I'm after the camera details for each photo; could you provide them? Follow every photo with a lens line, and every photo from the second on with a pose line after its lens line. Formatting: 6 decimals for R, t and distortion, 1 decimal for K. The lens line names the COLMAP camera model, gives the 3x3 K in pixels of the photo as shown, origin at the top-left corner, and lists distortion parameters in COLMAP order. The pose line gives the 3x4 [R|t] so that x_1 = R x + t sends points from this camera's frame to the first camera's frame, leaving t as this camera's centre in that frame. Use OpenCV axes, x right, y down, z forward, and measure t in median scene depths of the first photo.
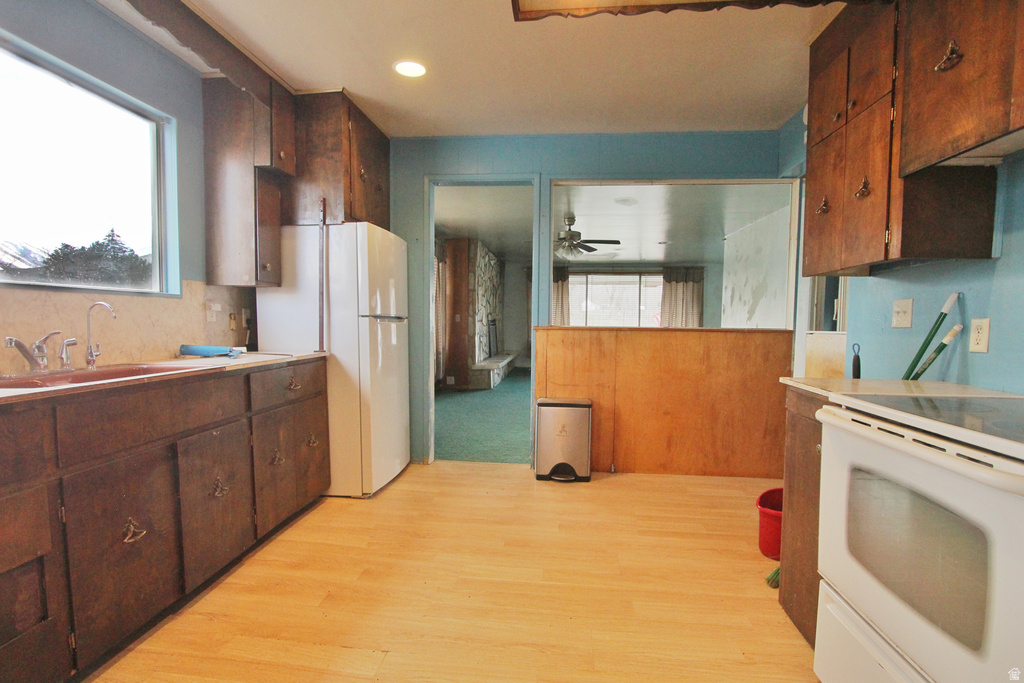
lens RADIAL K [[503.2, 0, 511.8], [0, 503.2, 350.6], [0, 0, 1]] dist [-0.003586, -0.000416]
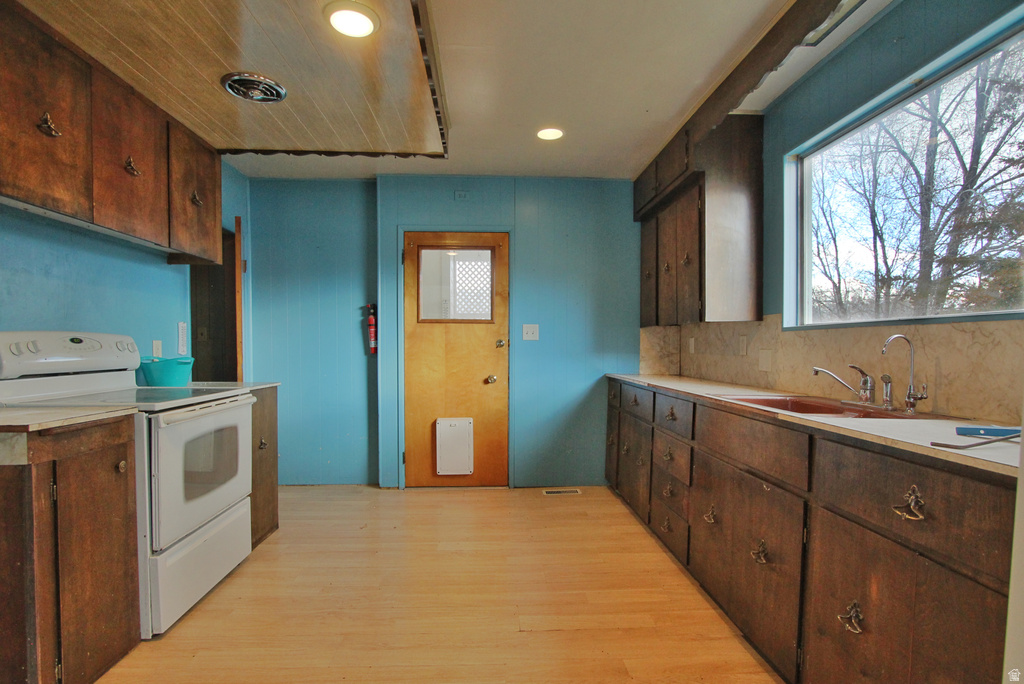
lens RADIAL K [[501.9, 0, 508.1], [0, 501.9, 356.3], [0, 0, 1]] dist [-0.003117, -0.000164]
pose [[-0.990447, -0.010537, -0.137494, -0.046802], [-0.021572, 0.996640, 0.079012, -0.124627], [0.136200, 0.081223, -0.987346, 1.939820]]
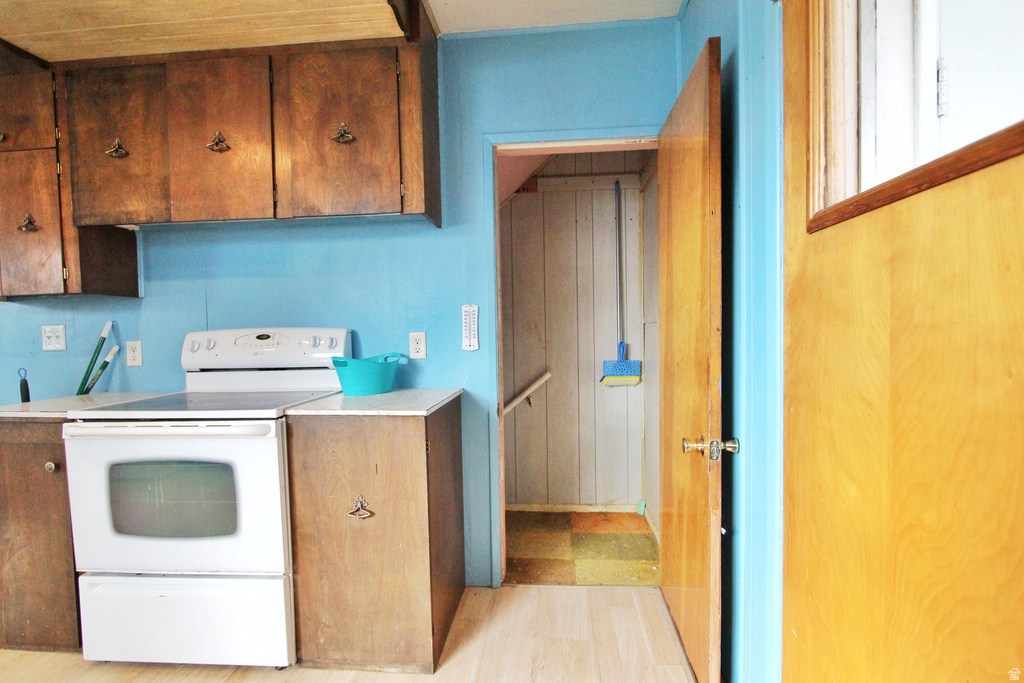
lens RADIAL K [[513.6, 0, 513.0], [0, 513.6, 347.5], [0, 0, 1]] dist [-0.002671, -0.000470]
pose [[-0.004969, -0.045631, 0.998946, -0.433093], [0.082048, 0.995572, 0.045885, -0.025320], [-0.996616, 0.082189, -0.001204, -0.011871]]
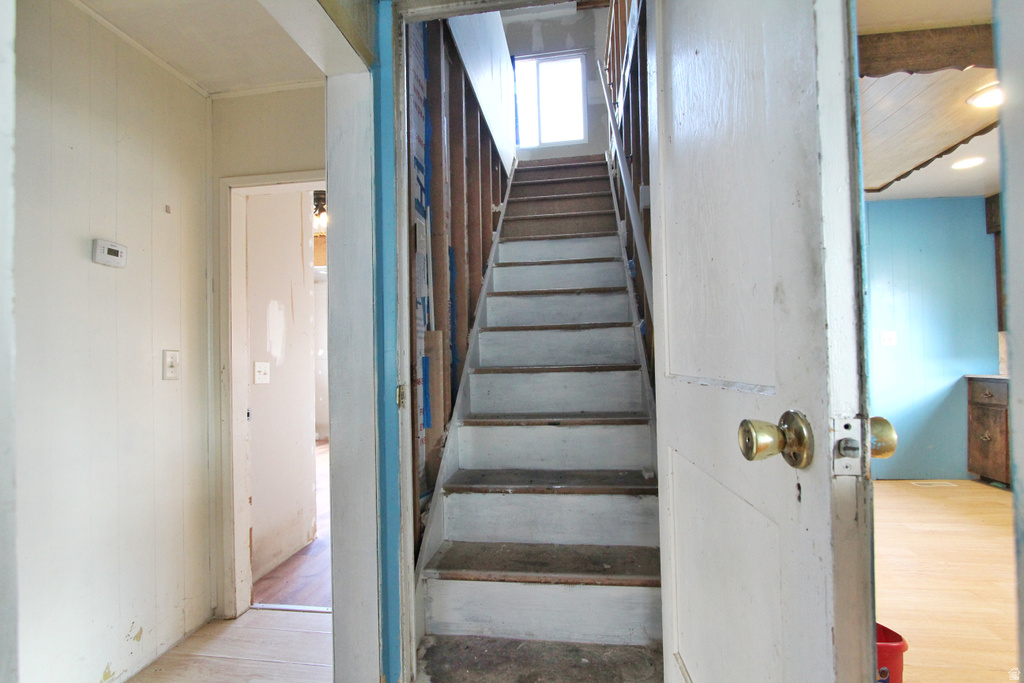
lens RADIAL K [[501.9, 0, 508.1], [0, 501.9, 355.8], [0, 0, 1]] dist [-0.003117, -0.000164]
pose [[-0.999115, 0.011089, 0.040584, 1.344068], [0.013452, 0.998201, 0.058426, -0.143591], [-0.039863, 0.058920, -0.997466, 2.310545]]
